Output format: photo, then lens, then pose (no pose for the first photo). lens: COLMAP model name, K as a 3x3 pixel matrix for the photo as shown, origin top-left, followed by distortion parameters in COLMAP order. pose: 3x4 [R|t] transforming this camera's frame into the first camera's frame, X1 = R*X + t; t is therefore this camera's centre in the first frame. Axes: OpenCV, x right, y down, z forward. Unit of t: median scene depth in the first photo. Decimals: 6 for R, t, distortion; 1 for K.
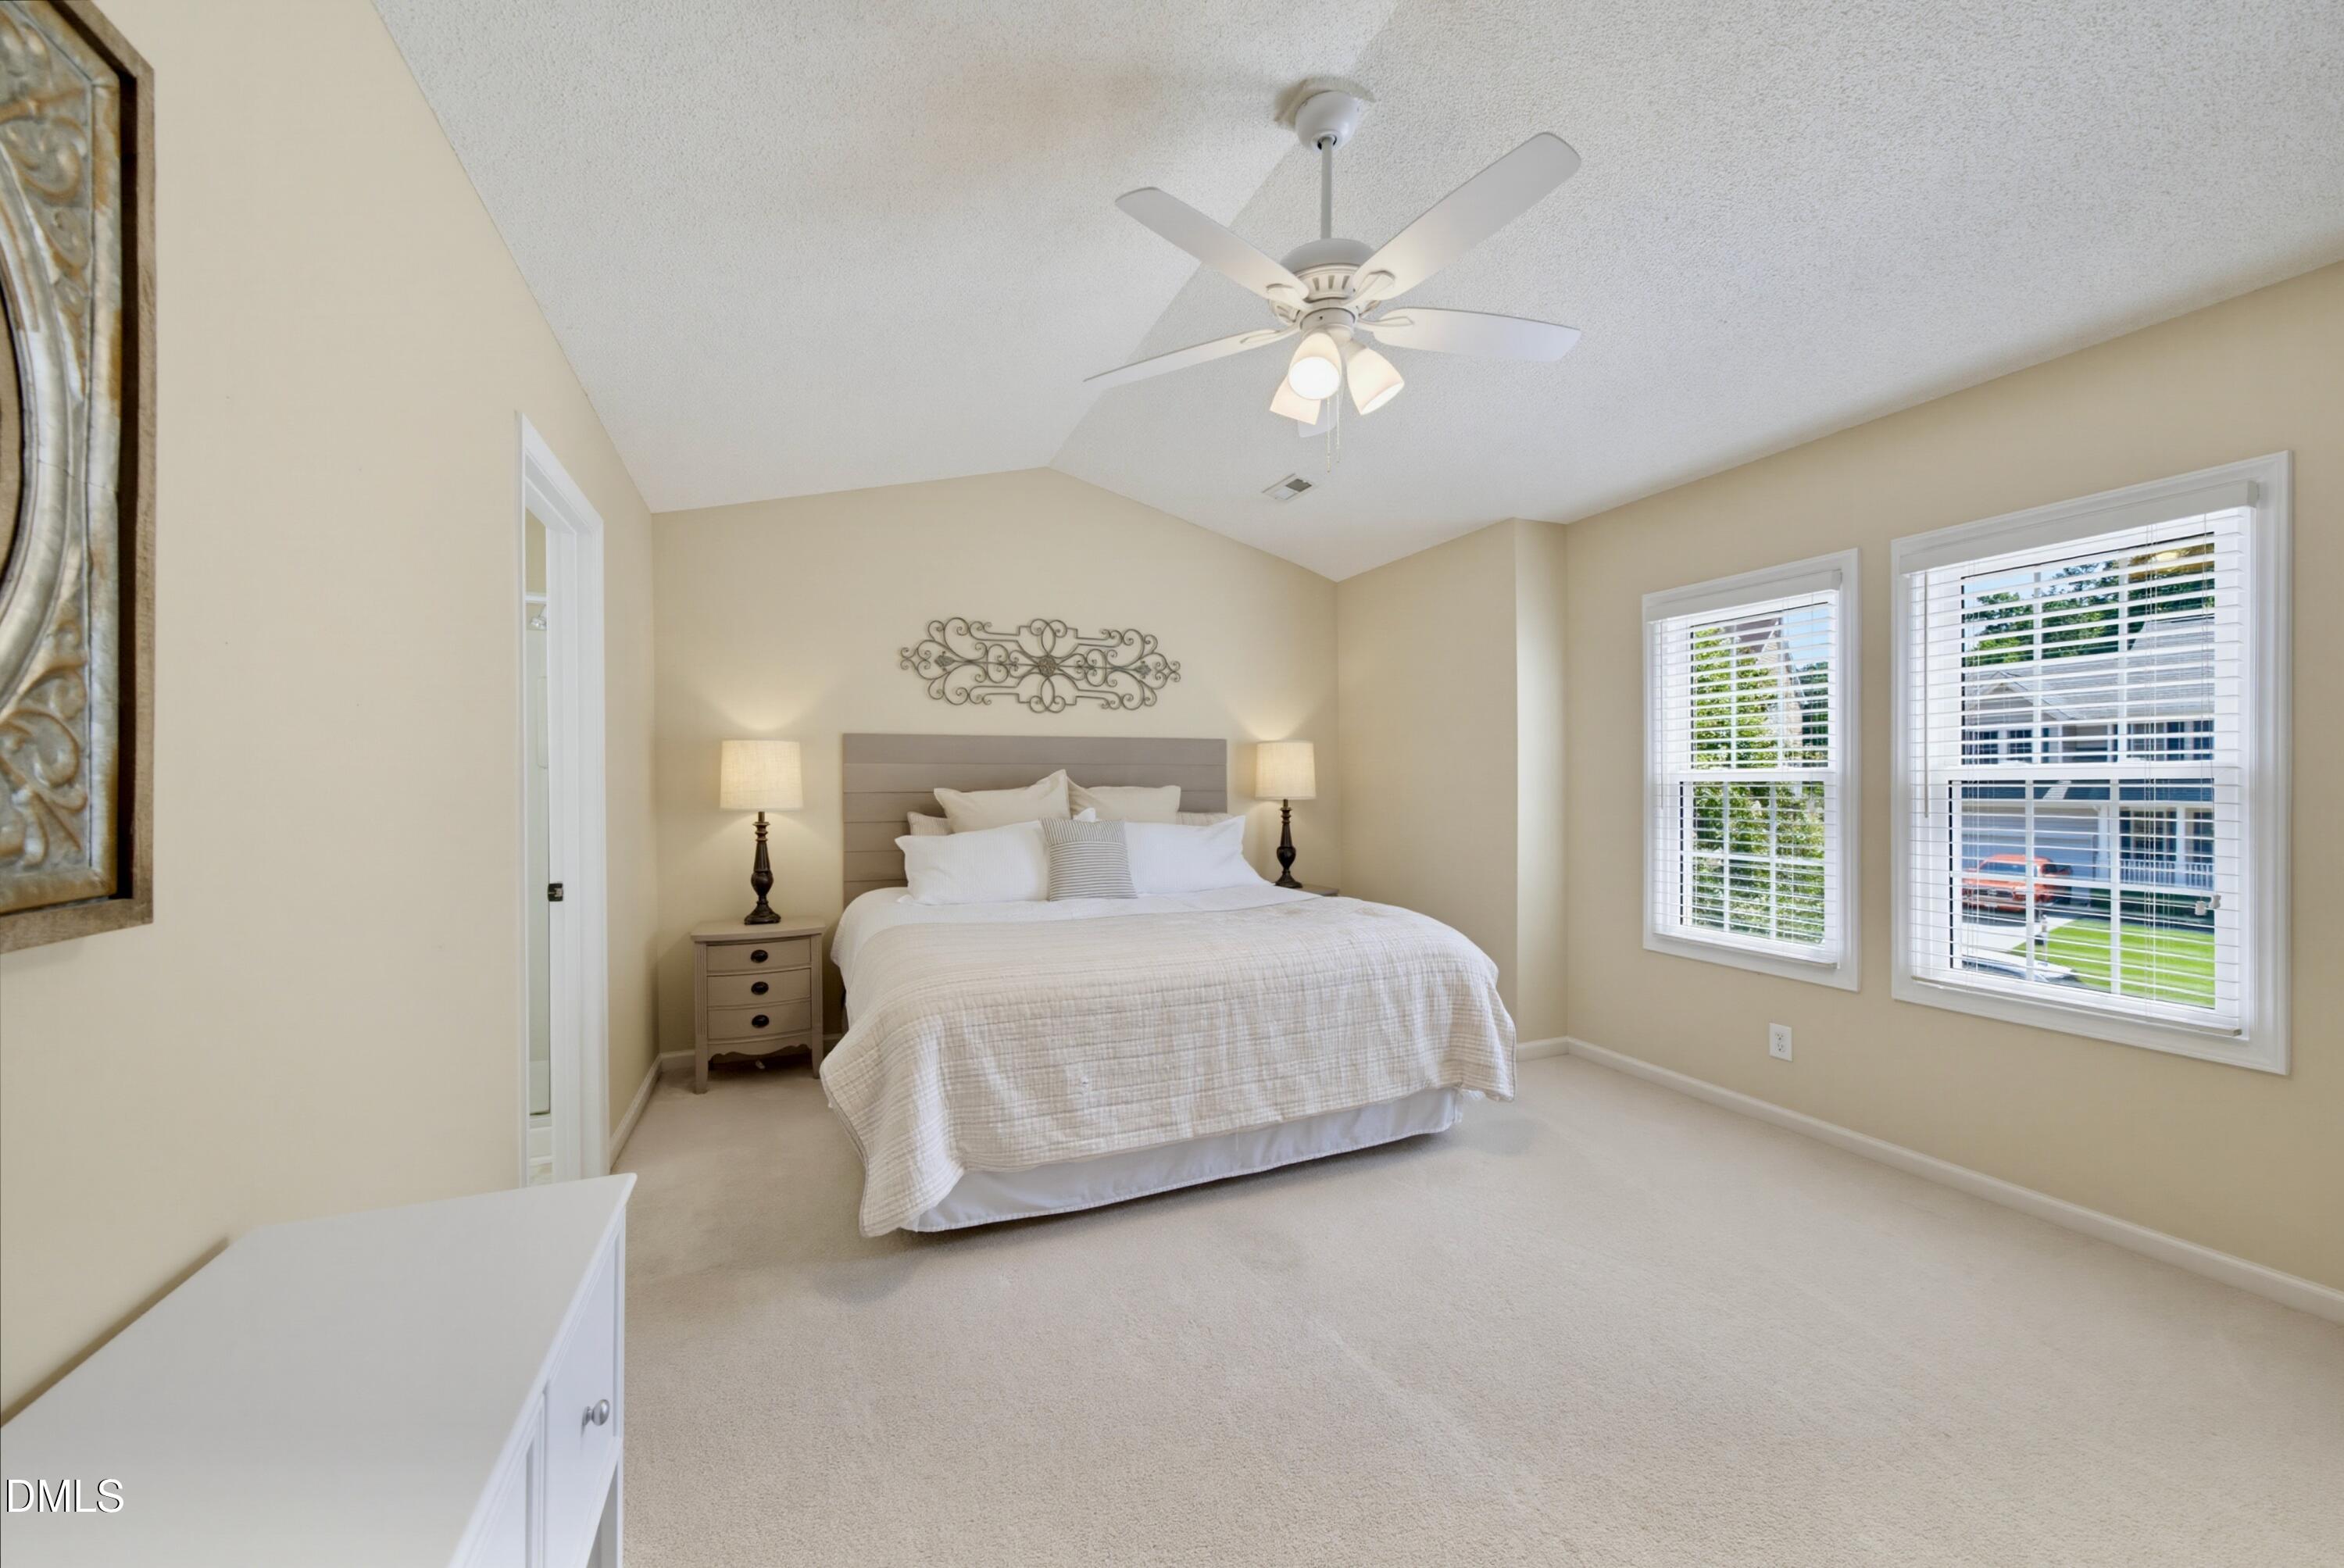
lens RADIAL K [[899.9, 0, 1162.0], [0, 899.9, 779.6], [0, 0, 1]] dist [-0.008241, 0.003679]
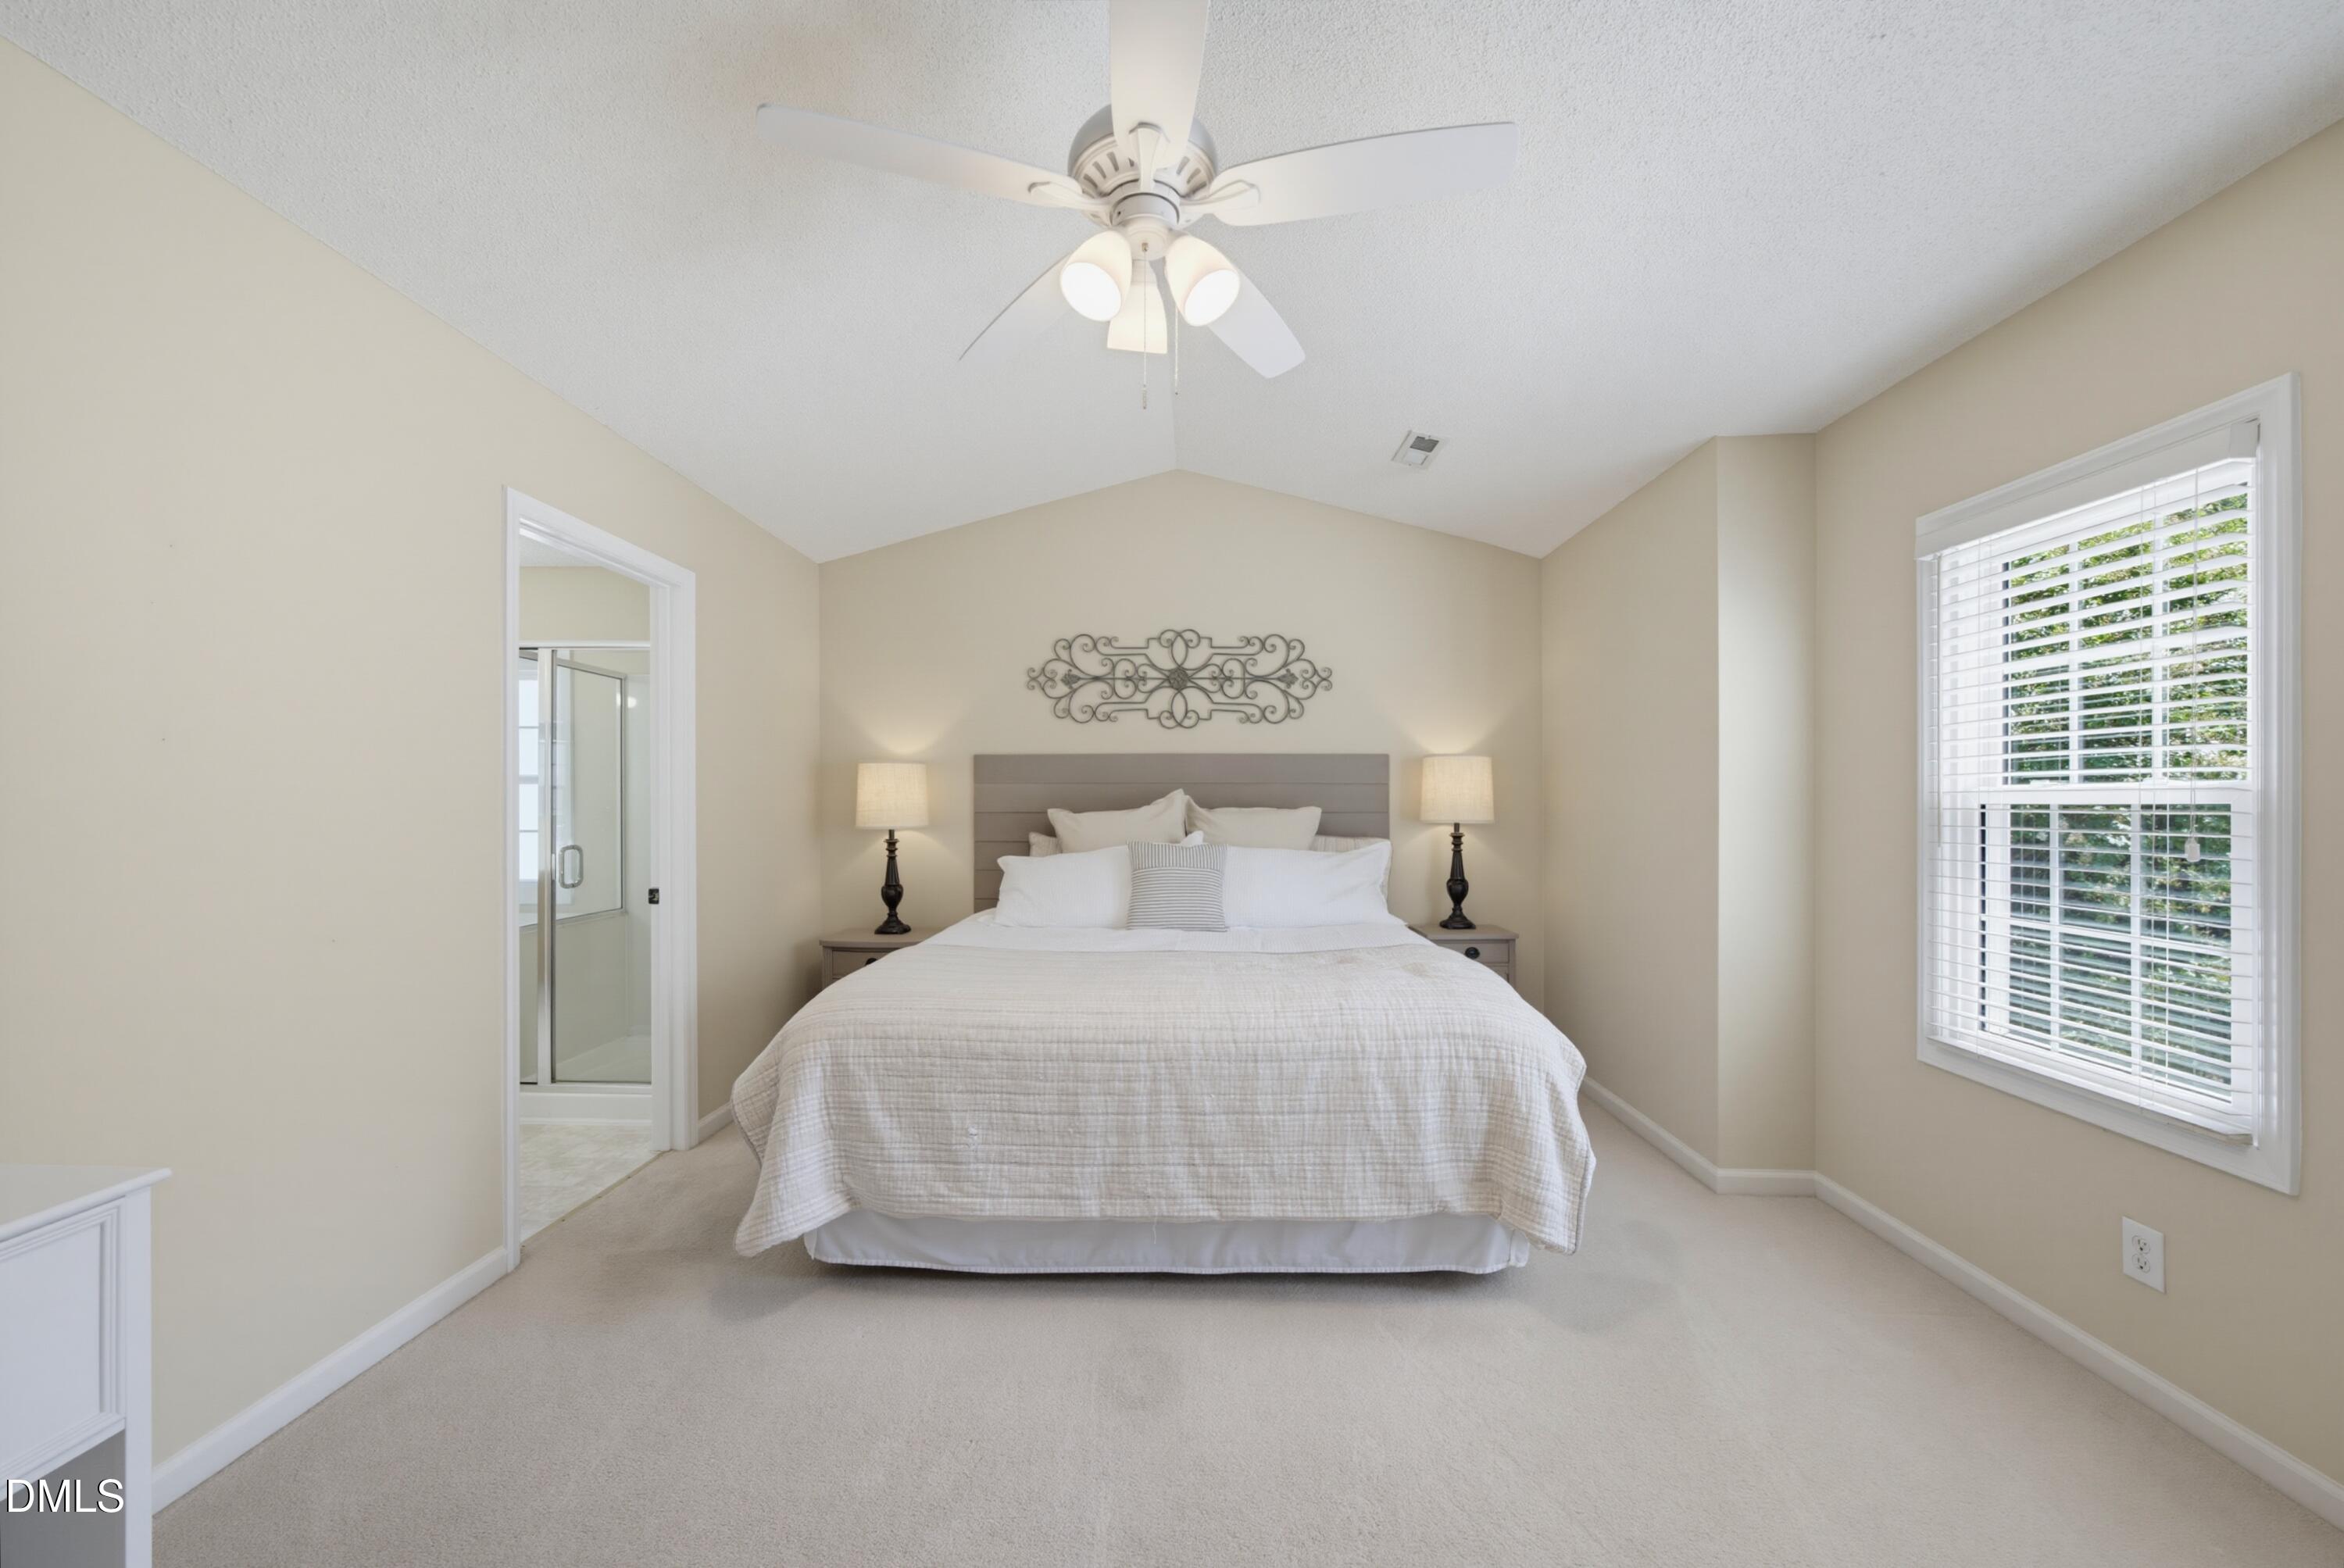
lens RADIAL K [[899.9, 0, 1089.6], [0, 899.9, 800.3], [0, 0, 1]] dist [-0.008241, 0.003679]
pose [[0.904083, 0.001799, -0.427353, 0.241930], [-0.001481, 0.999998, 0.001076, -0.000183], [0.427354, -0.000340, 0.904084, 0.137984]]
